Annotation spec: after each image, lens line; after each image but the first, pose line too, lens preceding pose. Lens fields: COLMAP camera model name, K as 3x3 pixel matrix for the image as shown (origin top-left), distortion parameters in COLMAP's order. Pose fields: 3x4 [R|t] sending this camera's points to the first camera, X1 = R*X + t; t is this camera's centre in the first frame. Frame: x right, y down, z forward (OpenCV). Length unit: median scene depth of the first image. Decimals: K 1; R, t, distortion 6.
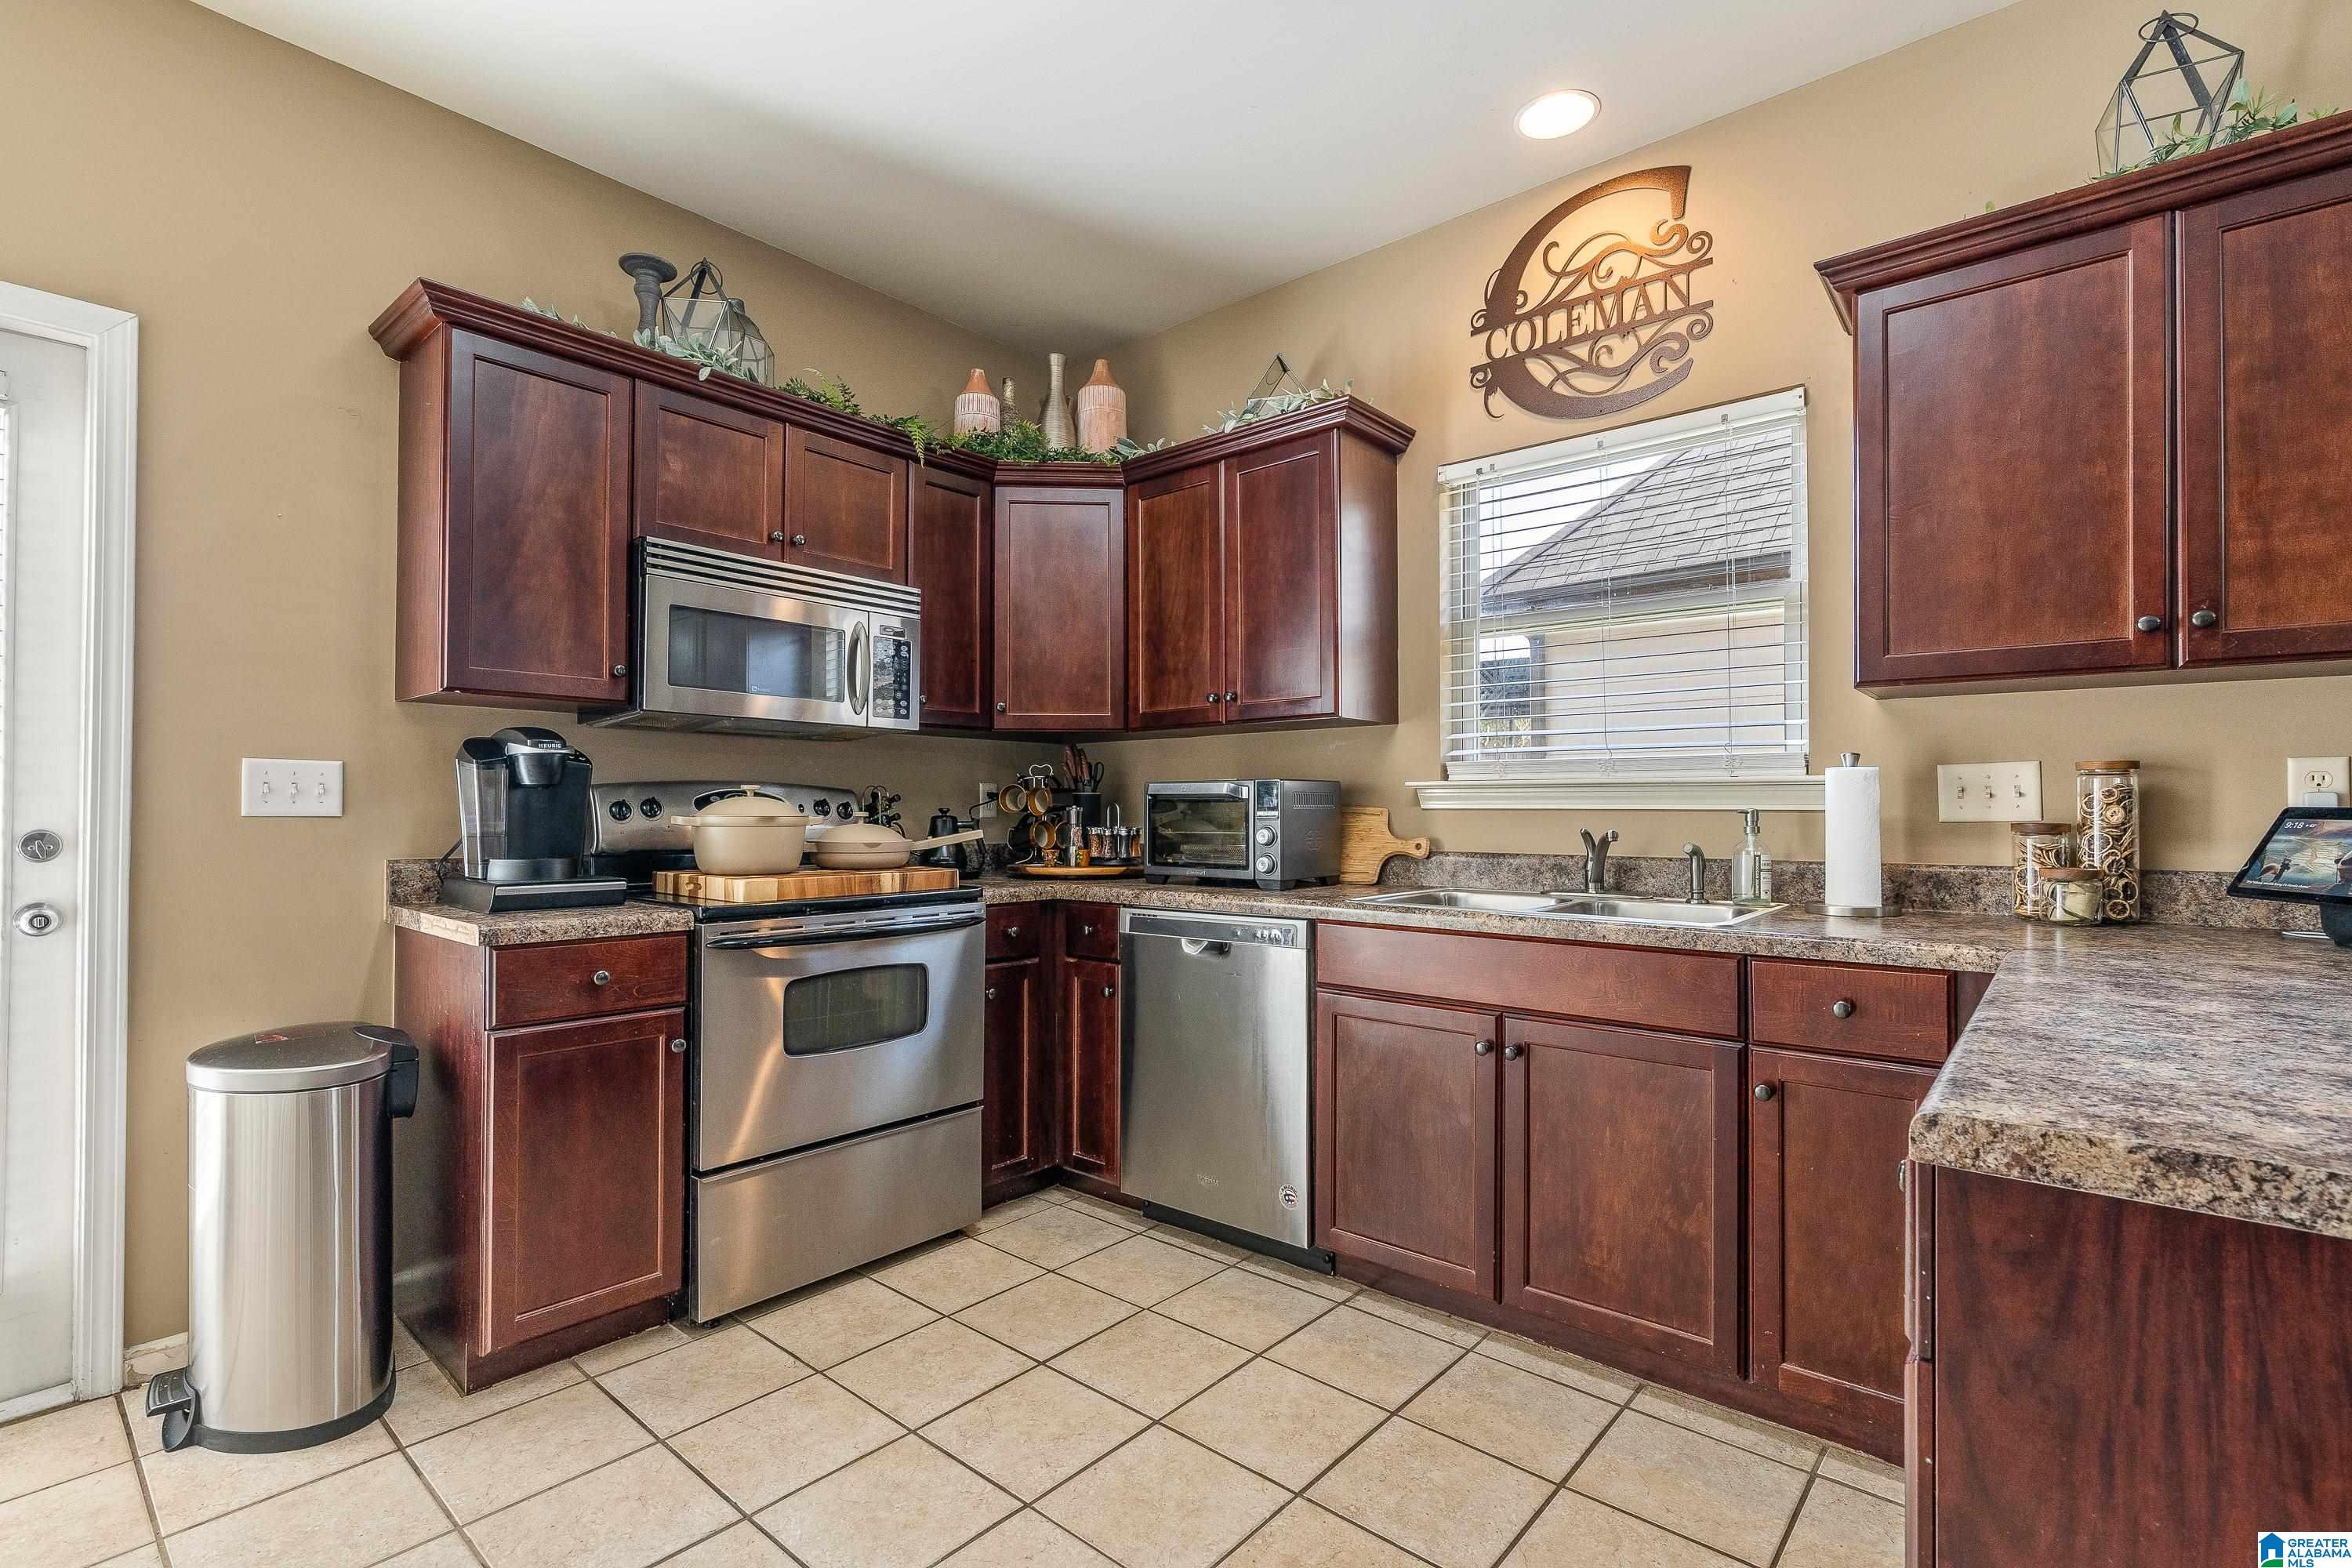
lens RADIAL K [[1091.1, 0, 1181.2], [0, 1091.1, 800.3], [0, 0, 1]] dist [-0.007719, 0.002250]
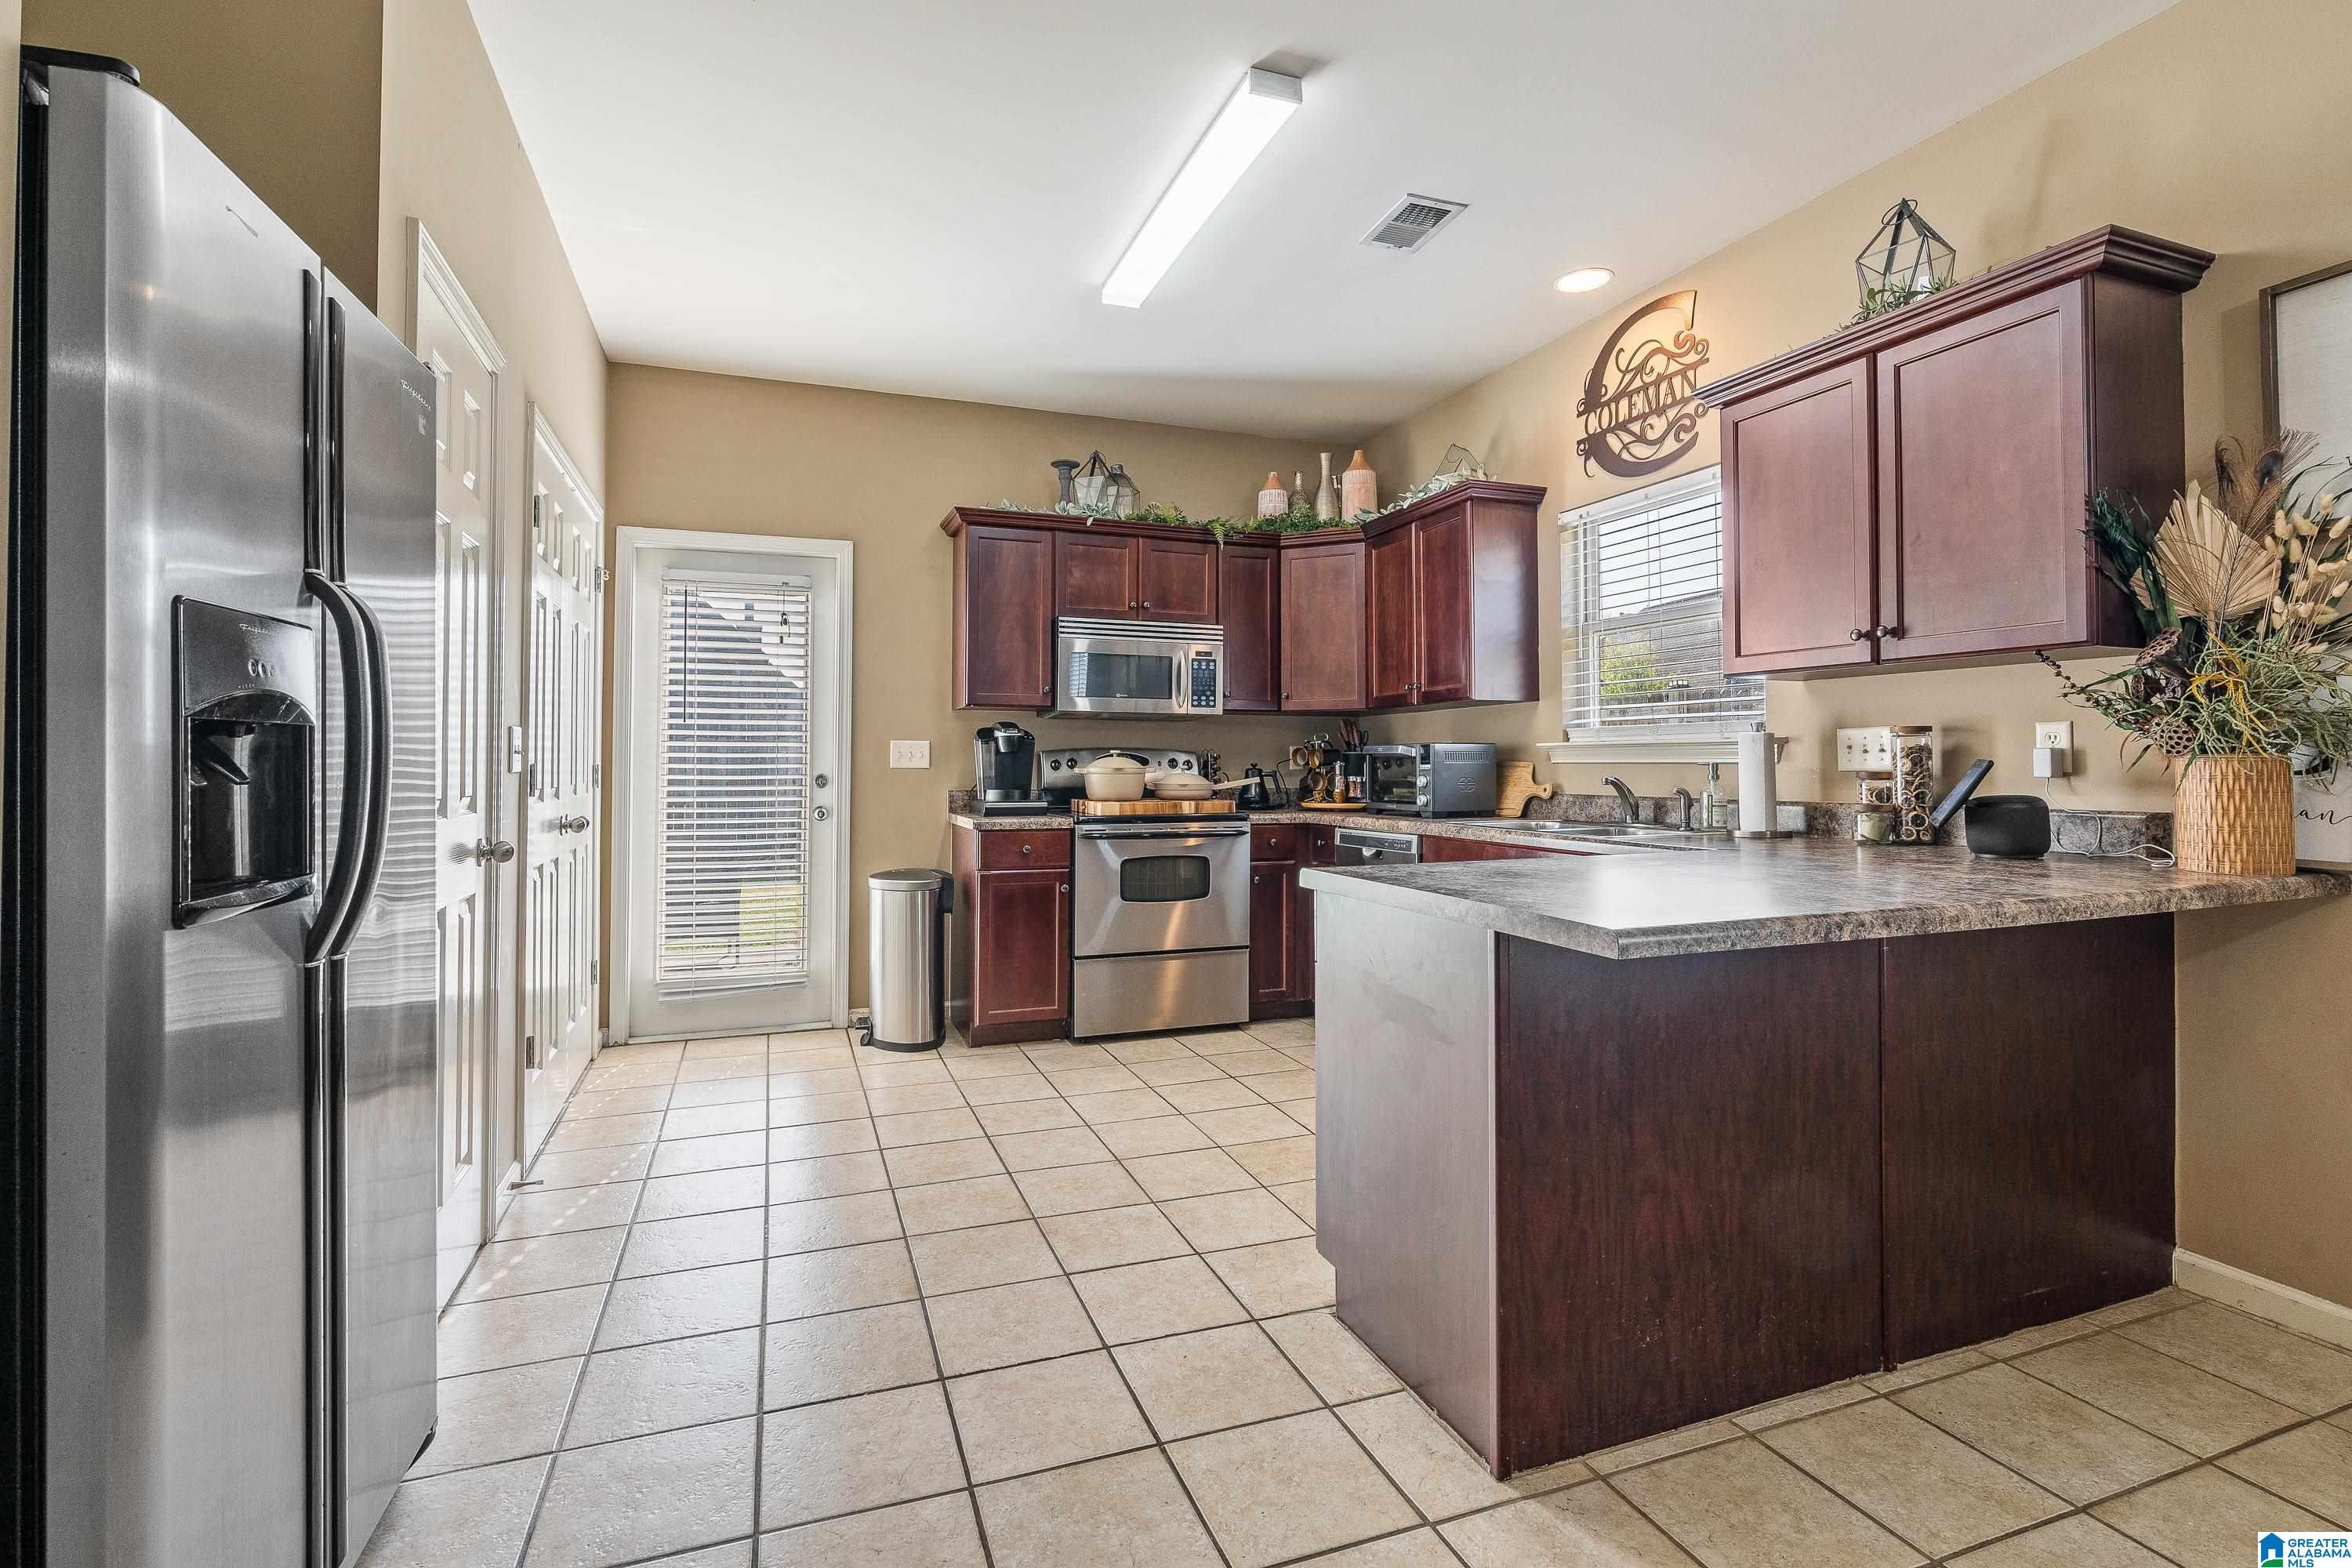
lens RADIAL K [[1091.1, 0, 1177.2], [0, 1091.1, 746.8], [0, 0, 1]] dist [-0.007719, 0.002250]
pose [[0.876904, -0.010148, -0.480559, 0.534980], [0.005500, 0.999923, -0.011080, 0.000080], [0.480635, 0.007073, 0.876892, -0.492243]]
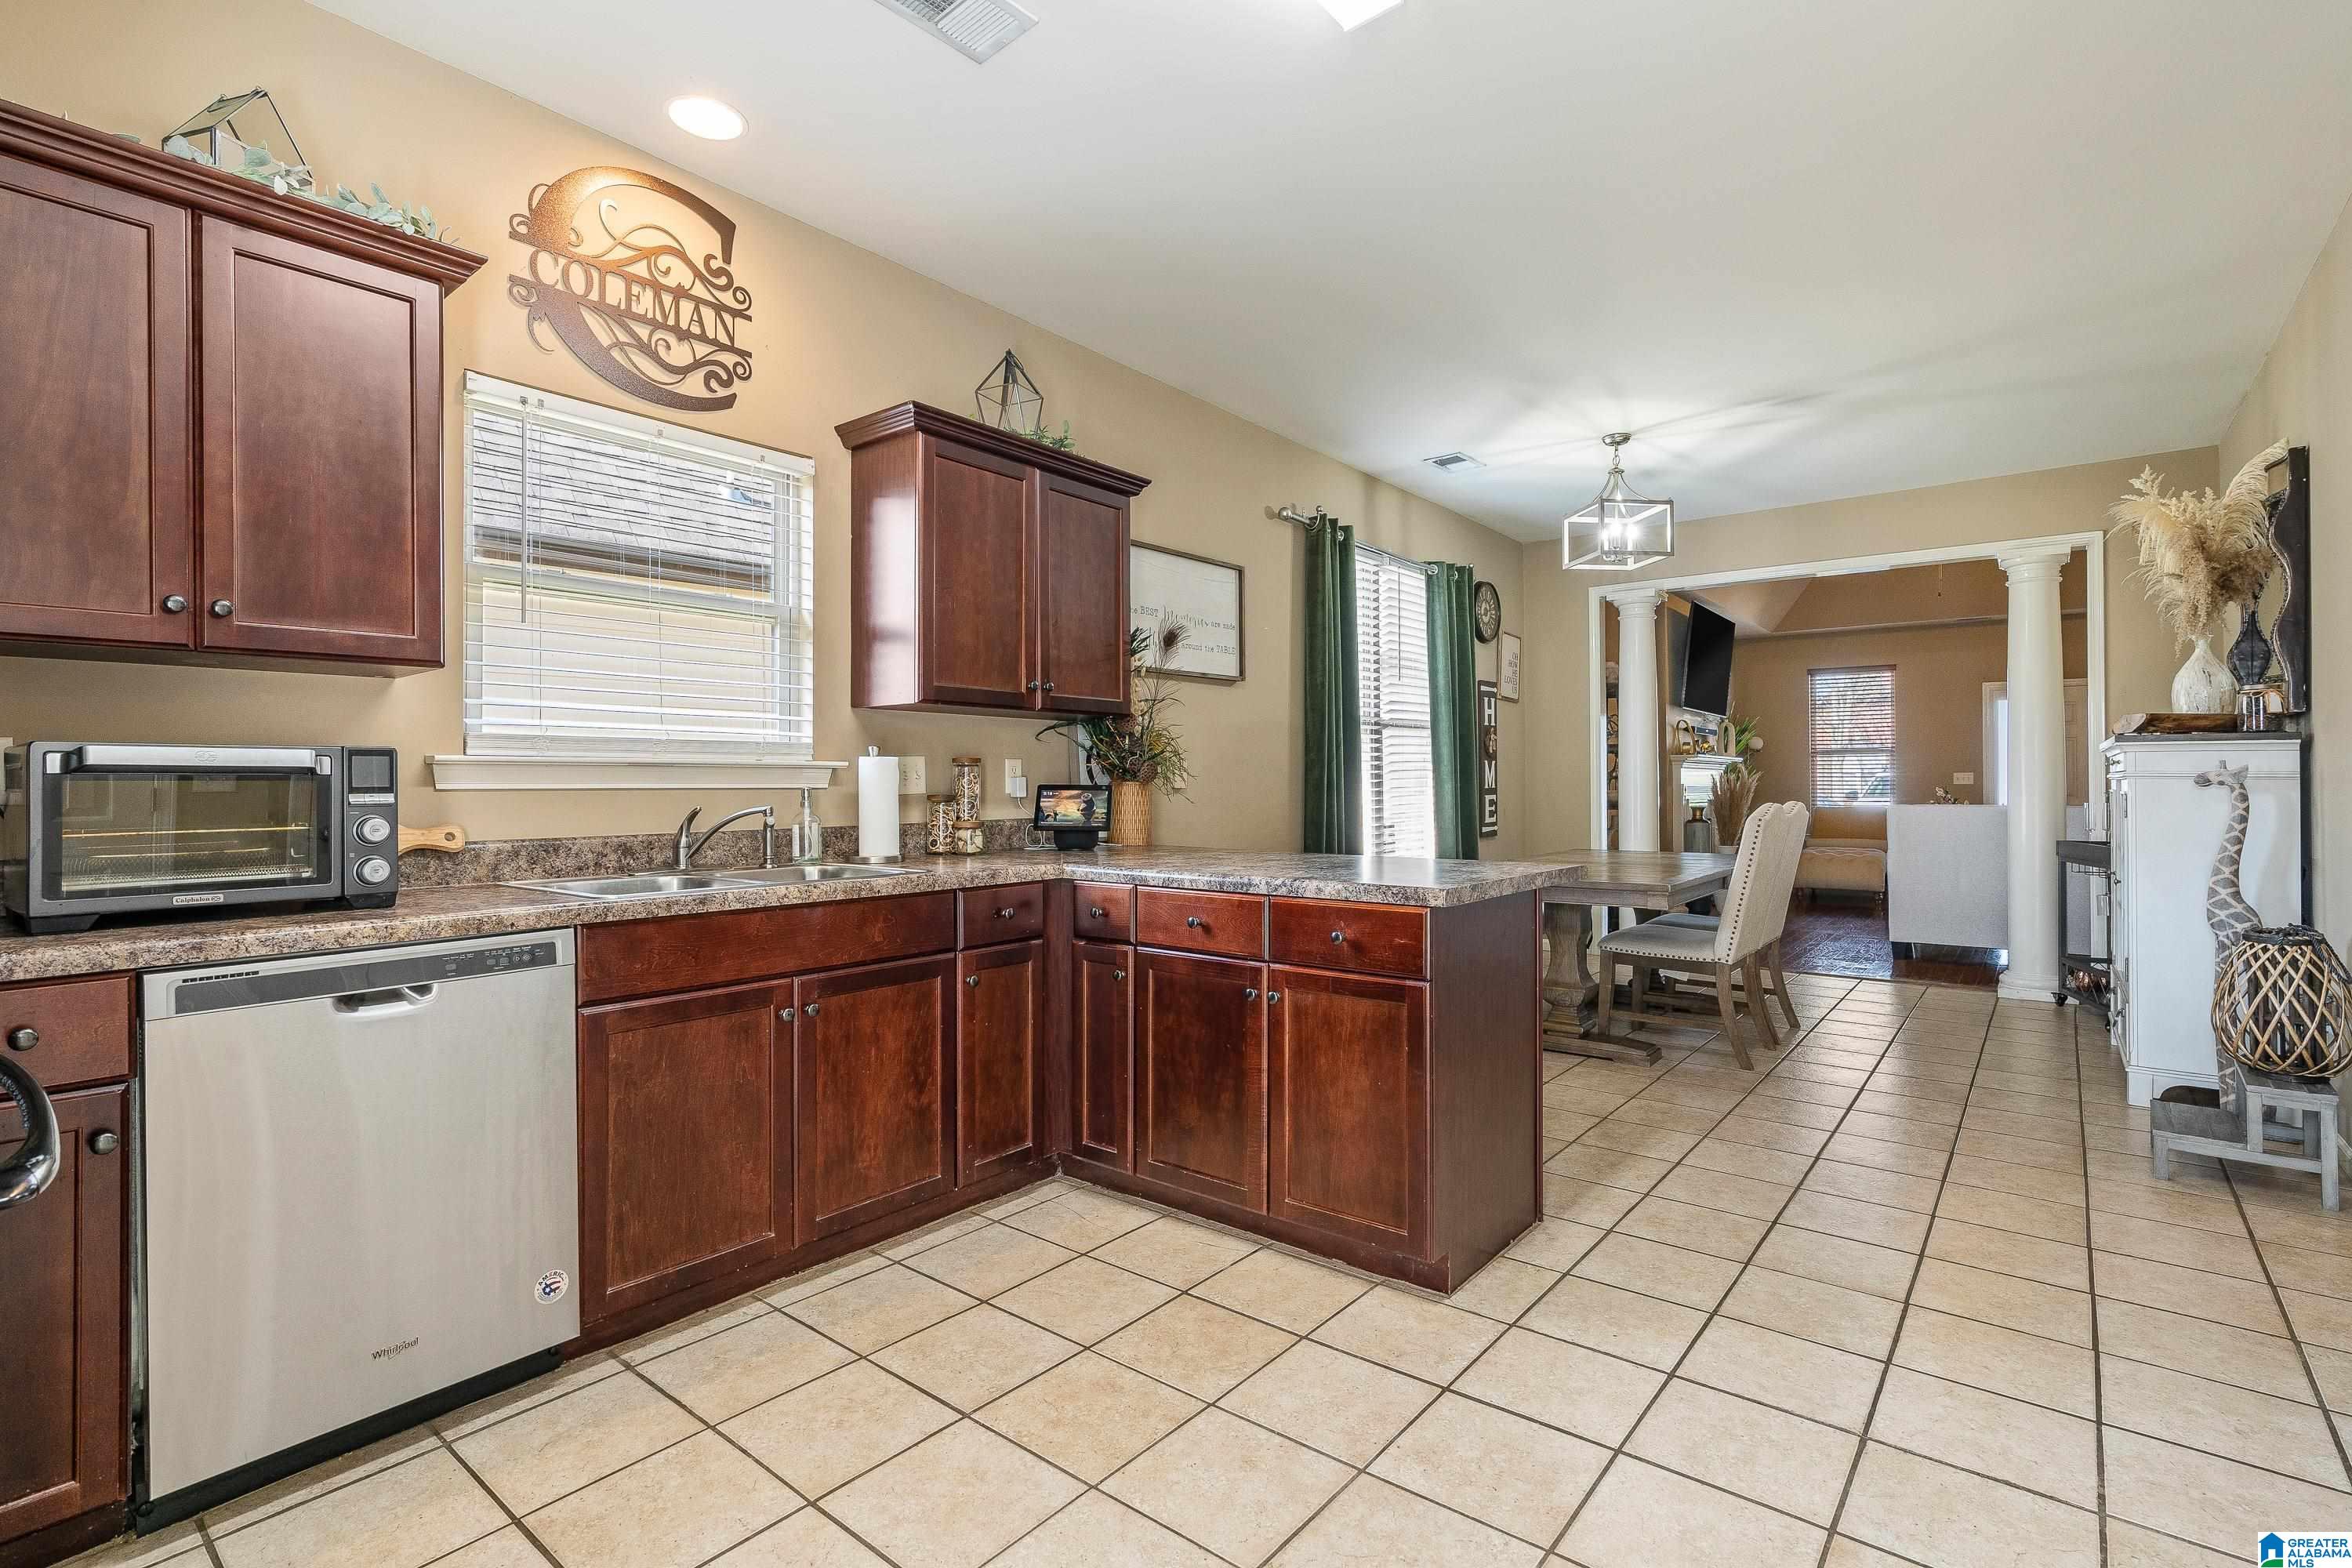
lens RADIAL K [[1091.1, 0, 1161.9], [0, 1091.1, 779.5], [0, 0, 1]] dist [-0.007719, 0.002250]
pose [[-0.020457, 0.001607, 0.999789, -0.667324], [-0.002027, 0.999997, -0.001649, 0.000782], [-0.999789, -0.002060, -0.020454, 0.560615]]
